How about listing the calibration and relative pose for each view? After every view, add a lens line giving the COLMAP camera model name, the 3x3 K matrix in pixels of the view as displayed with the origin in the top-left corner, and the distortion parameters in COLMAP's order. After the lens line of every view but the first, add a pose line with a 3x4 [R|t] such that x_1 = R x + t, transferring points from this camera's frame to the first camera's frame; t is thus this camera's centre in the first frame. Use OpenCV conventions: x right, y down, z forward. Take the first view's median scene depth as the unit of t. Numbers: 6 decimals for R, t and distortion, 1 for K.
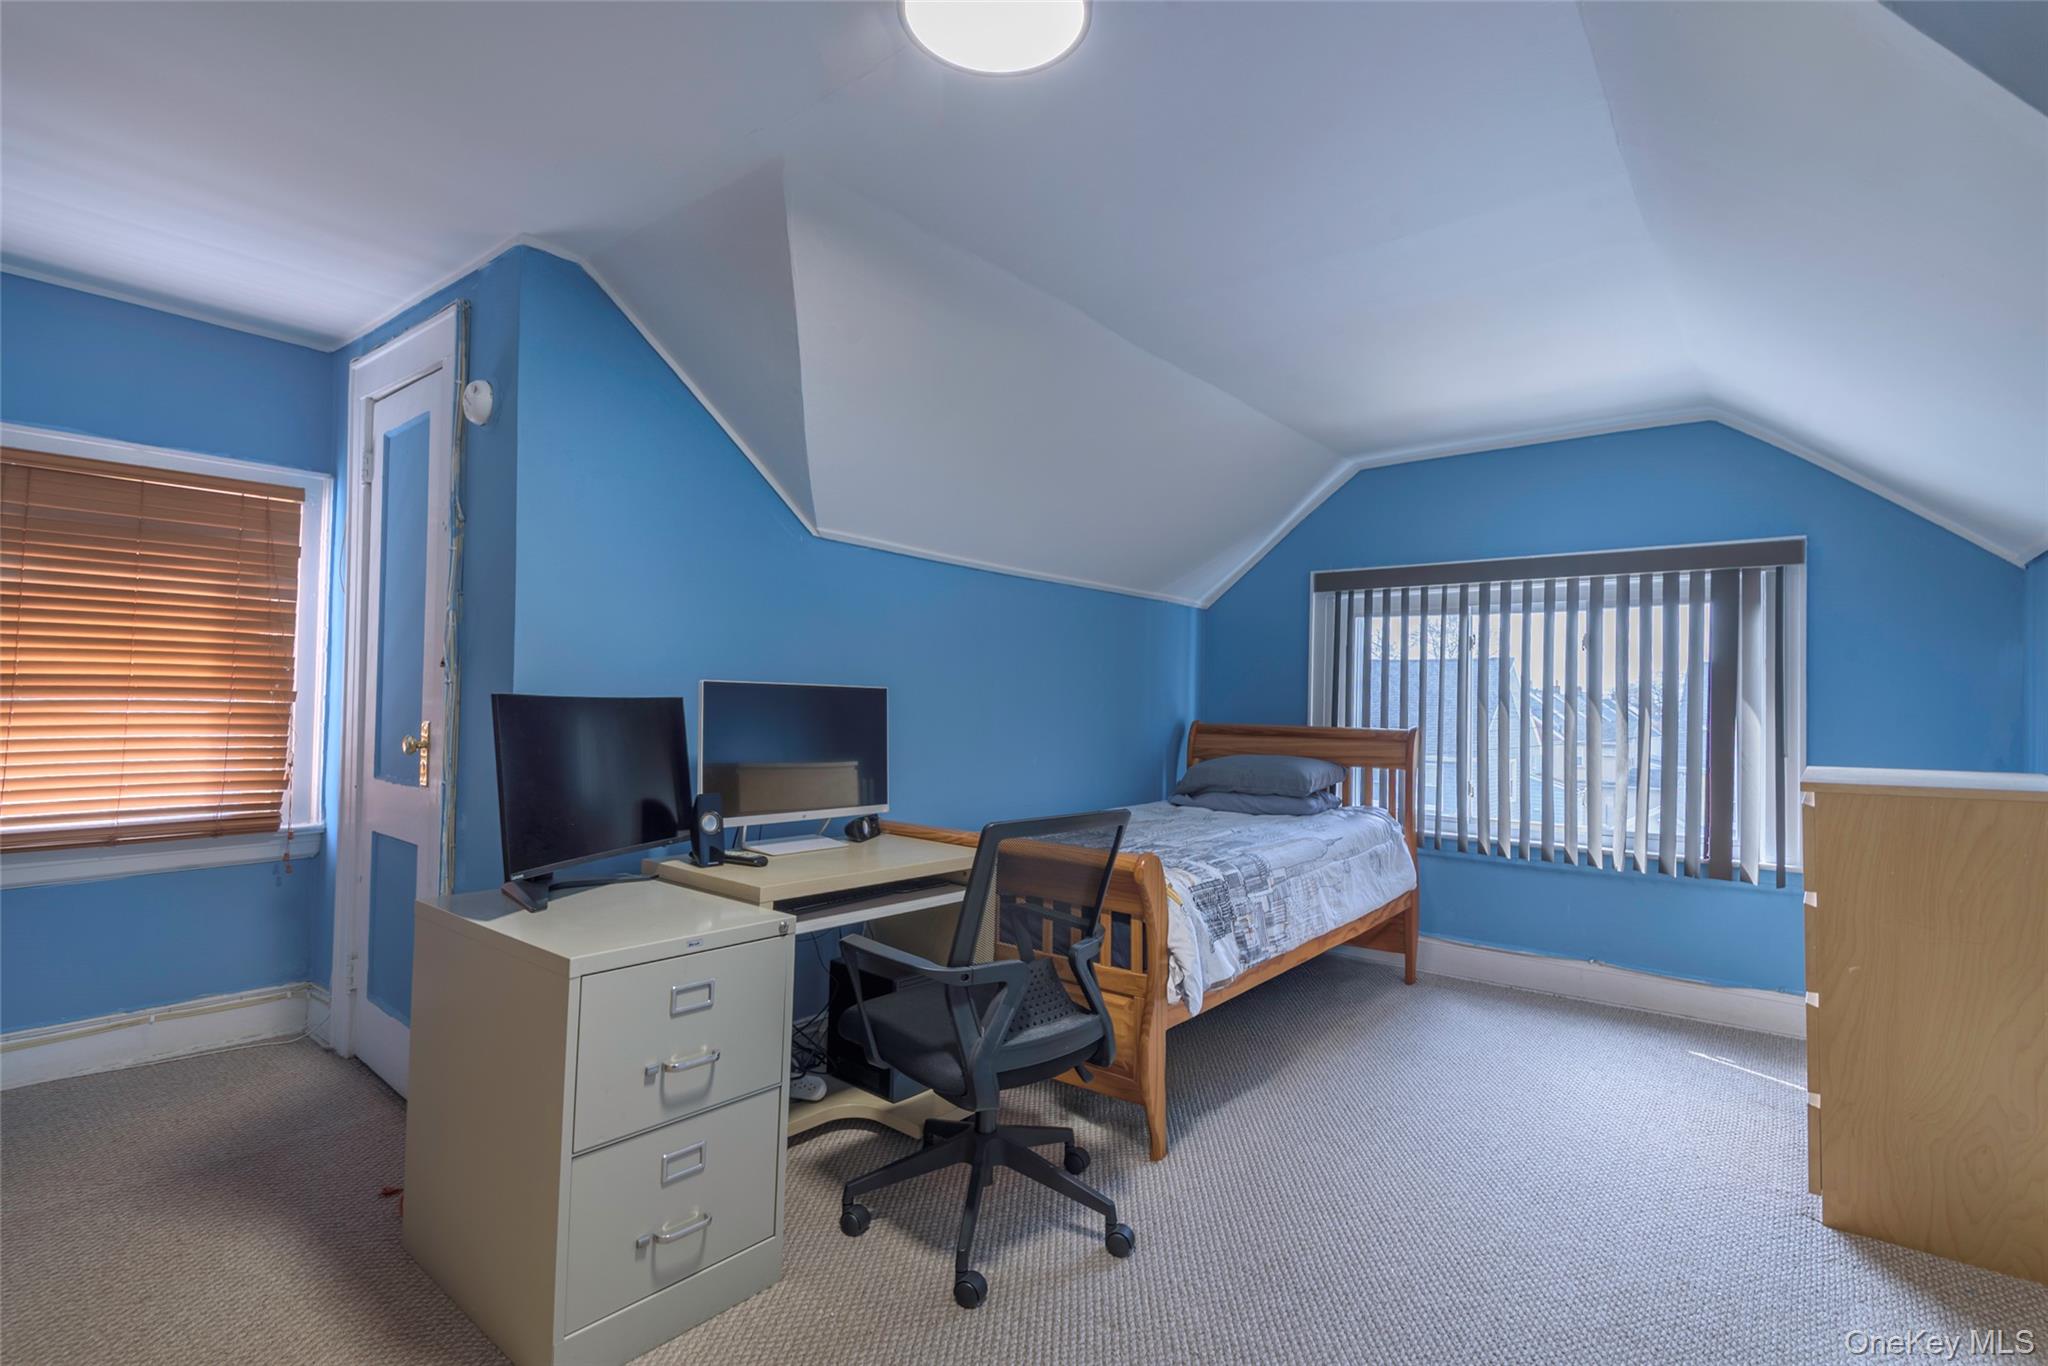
lens RADIAL K [[958.2, 0, 1045.3], [0, 958.2, 666.3], [0, 0, 1]] dist [0.038583, -0.022394]
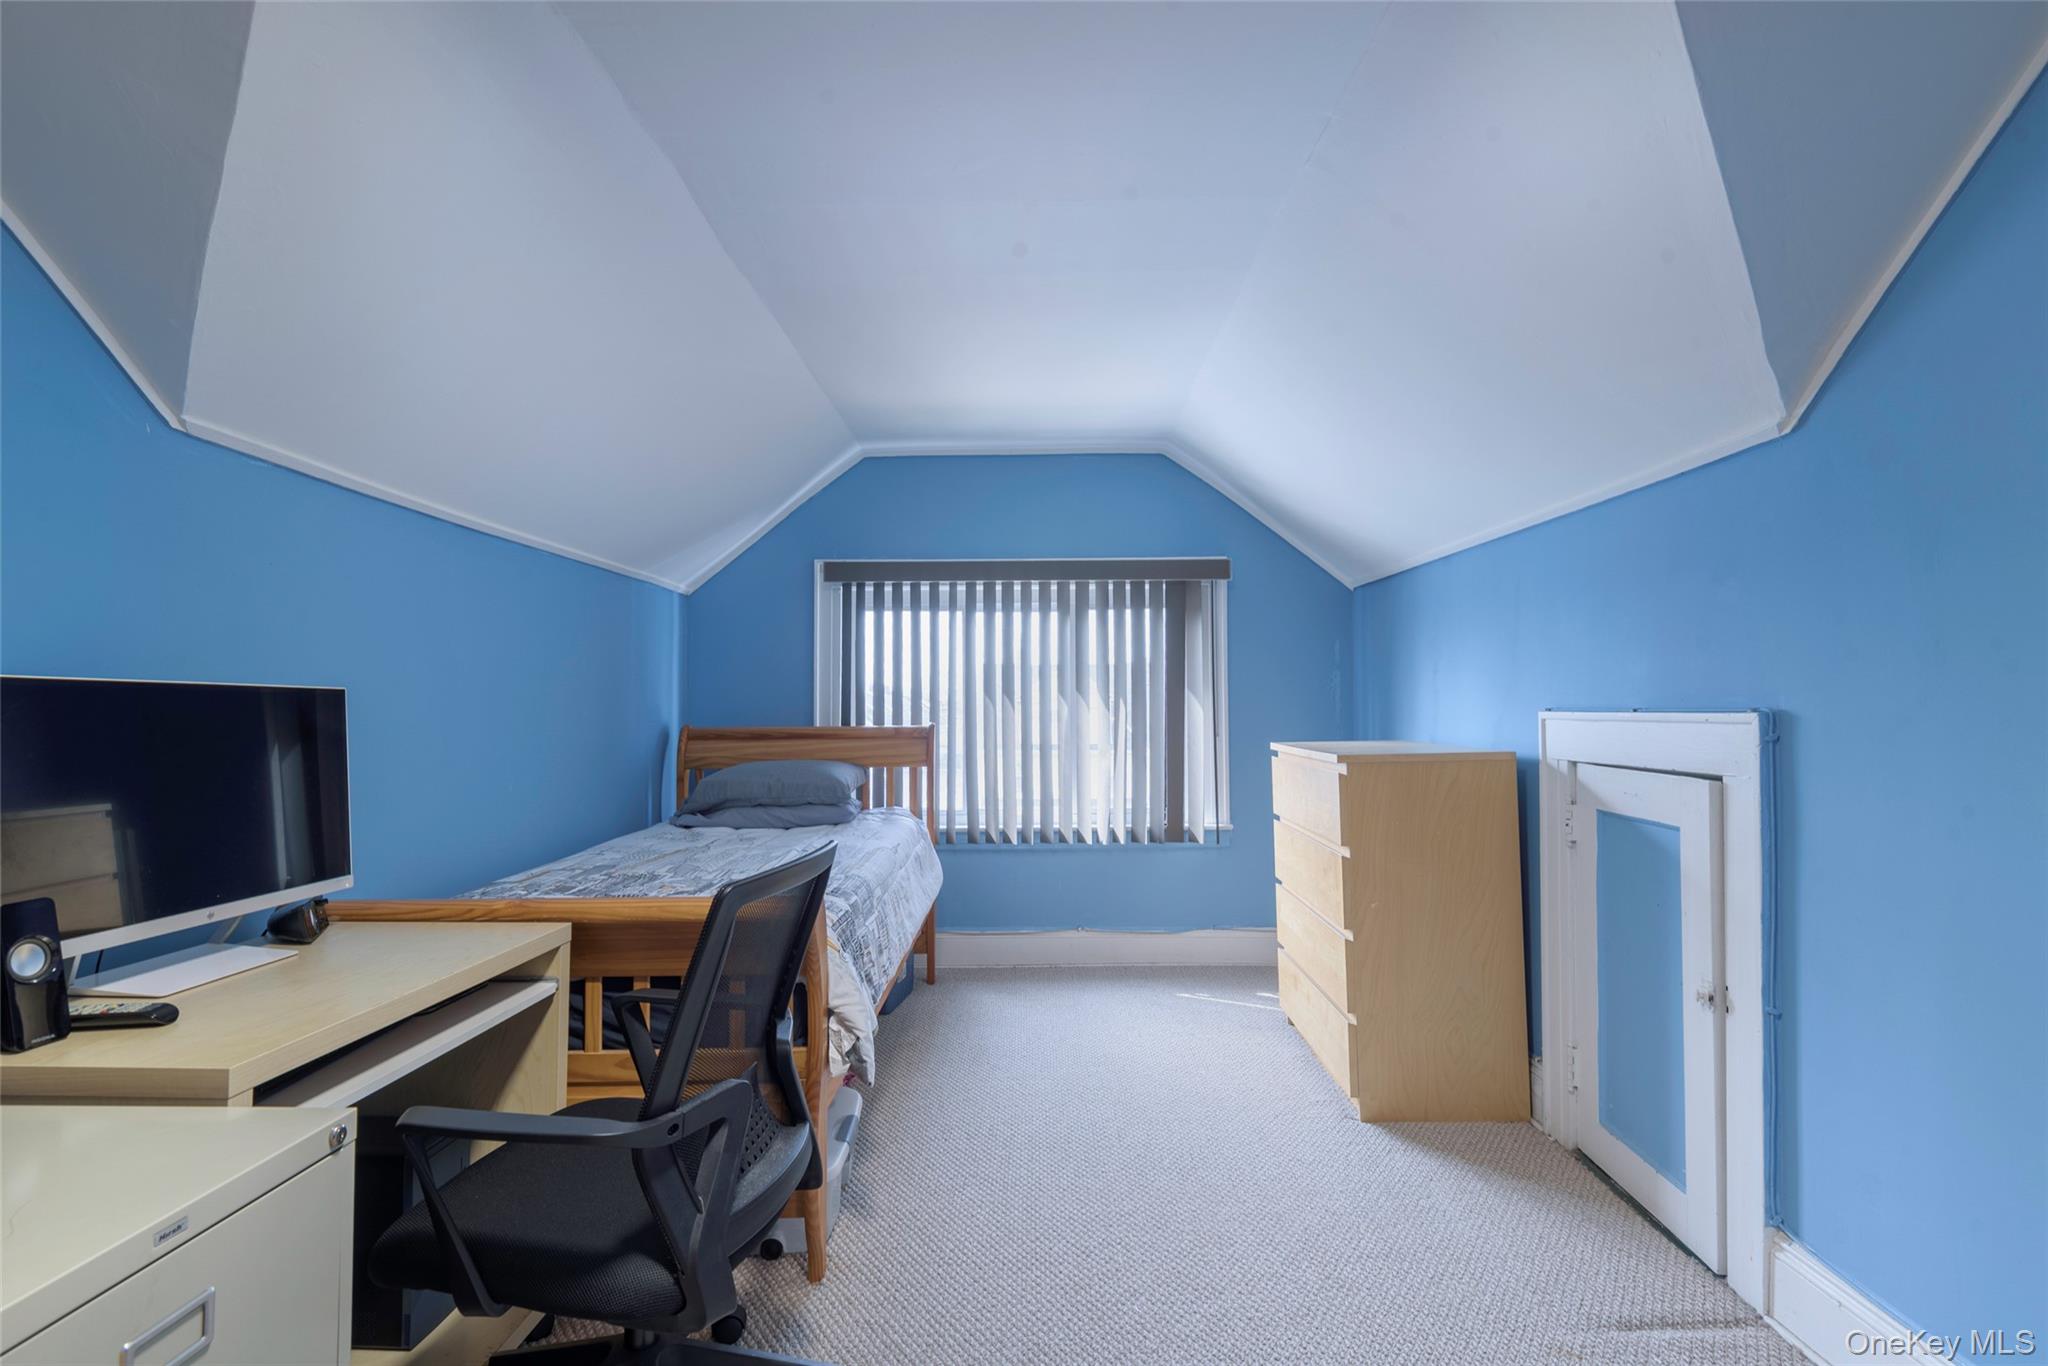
lens RADIAL K [[958.2, 0, 1045.3], [0, 958.2, 666.3], [0, 0, 1]] dist [0.038583, -0.022394]
pose [[0.793010, 0.001249, 0.609208, -0.136081], [-0.001037, 0.999999, -0.000700, 0.005922], [-0.609208, -0.000077, 0.793010, 0.159475]]
